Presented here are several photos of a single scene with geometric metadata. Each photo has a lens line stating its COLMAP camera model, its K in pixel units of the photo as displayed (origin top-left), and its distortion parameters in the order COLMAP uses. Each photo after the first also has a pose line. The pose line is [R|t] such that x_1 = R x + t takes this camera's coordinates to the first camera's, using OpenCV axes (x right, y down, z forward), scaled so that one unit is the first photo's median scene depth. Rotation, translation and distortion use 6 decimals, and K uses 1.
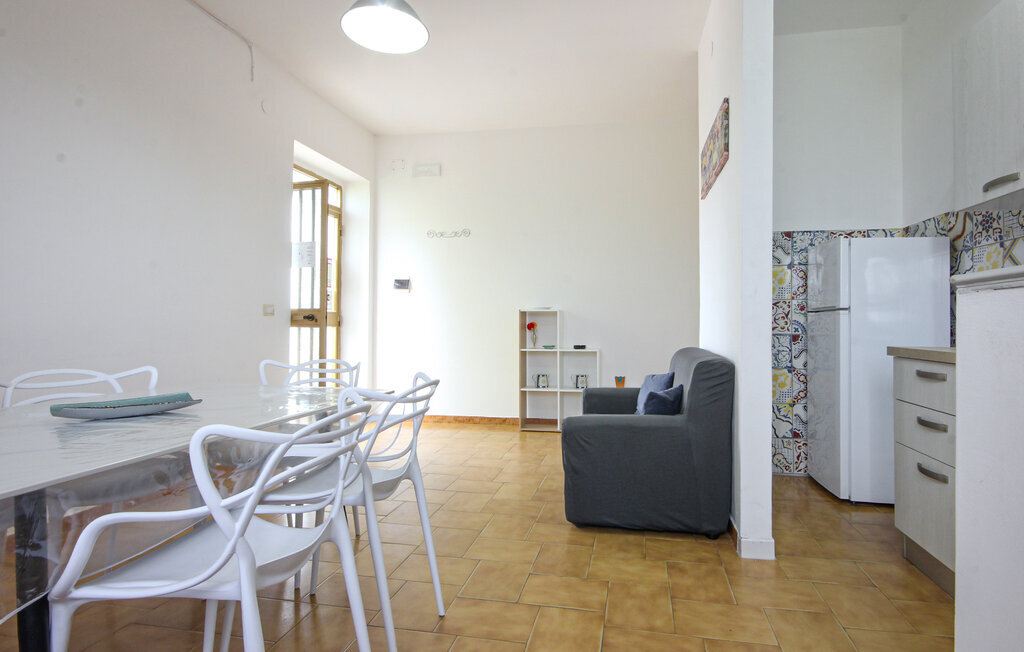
lens RADIAL K [[533.1, 0, 514.5], [0, 533.1, 316.3], [0, 0, 1]] dist [0.000201, 0.002610]
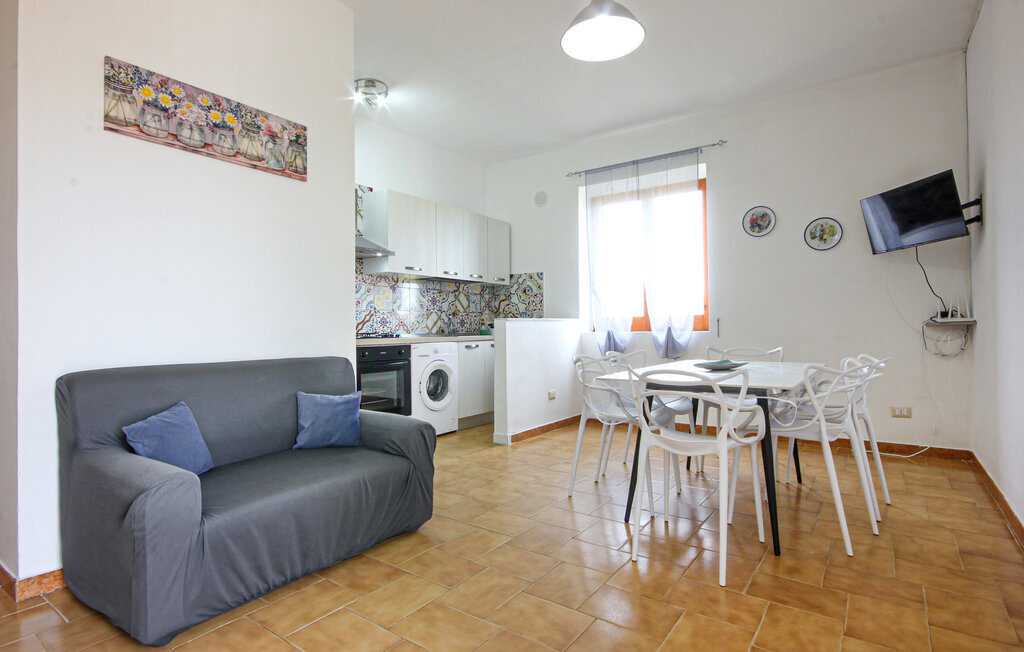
lens RADIAL K [[533.1, 0, 494.9], [0, 533.1, 325.8], [0, 0, 1]] dist [0.000201, 0.002610]
pose [[-0.909909, 0.002572, 0.414801, -0.355341], [-0.001476, 0.999954, -0.009440, 0.013422], [-0.414806, -0.009202, -0.909863, 1.507398]]
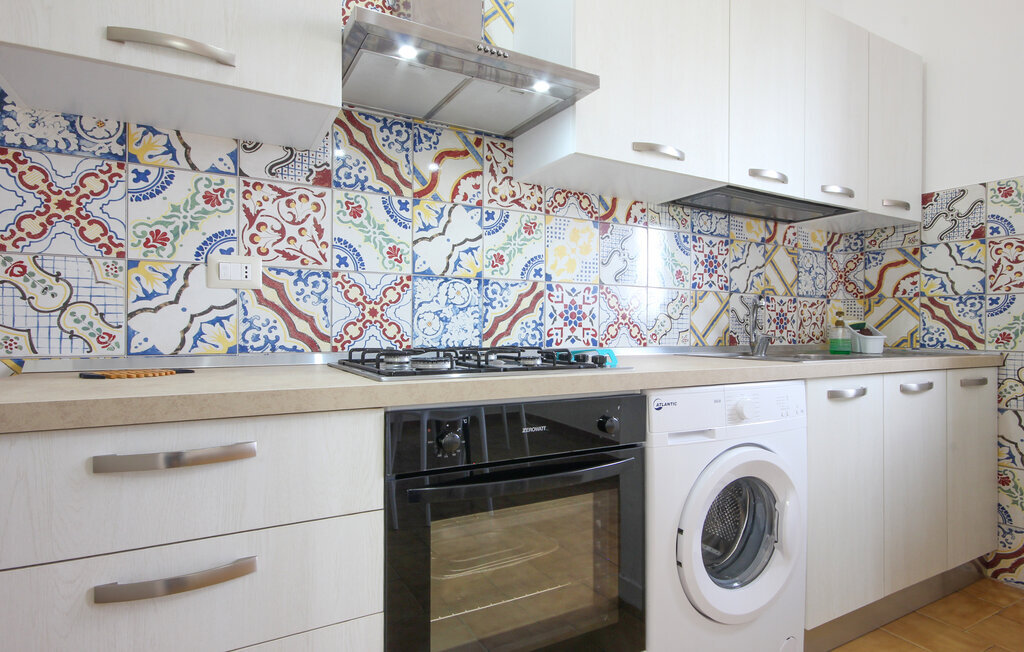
lens RADIAL K [[533.1, 0, 493.4], [0, 533.1, 325.1], [0, 0, 1]] dist [0.000201, 0.002610]
pose [[-0.643568, -0.005443, 0.765369, 0.194213], [-0.018124, 0.999803, -0.008130, 0.005190], [-0.765174, -0.019104, -0.643540, 0.672794]]
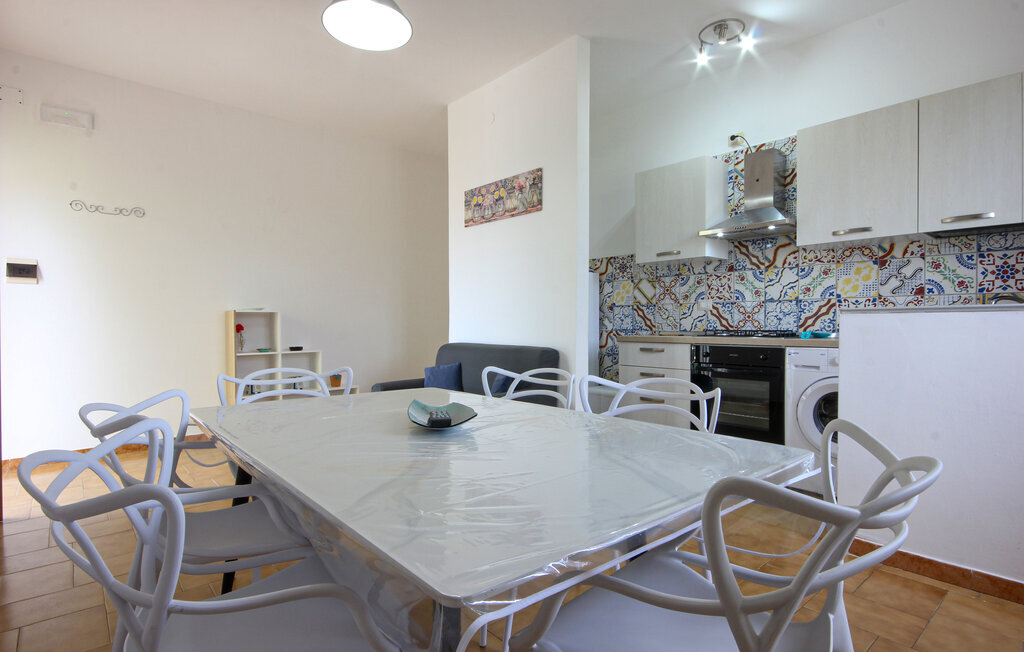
lens RADIAL K [[533.1, 0, 510.5], [0, 533.1, 334.4], [0, 0, 1]] dist [0.000201, 0.002610]
pose [[0.628083, -0.022551, 0.777820, -0.651589], [-0.004404, 0.999461, 0.032534, -0.004734], [-0.778134, -0.023860, 0.627645, 0.117620]]
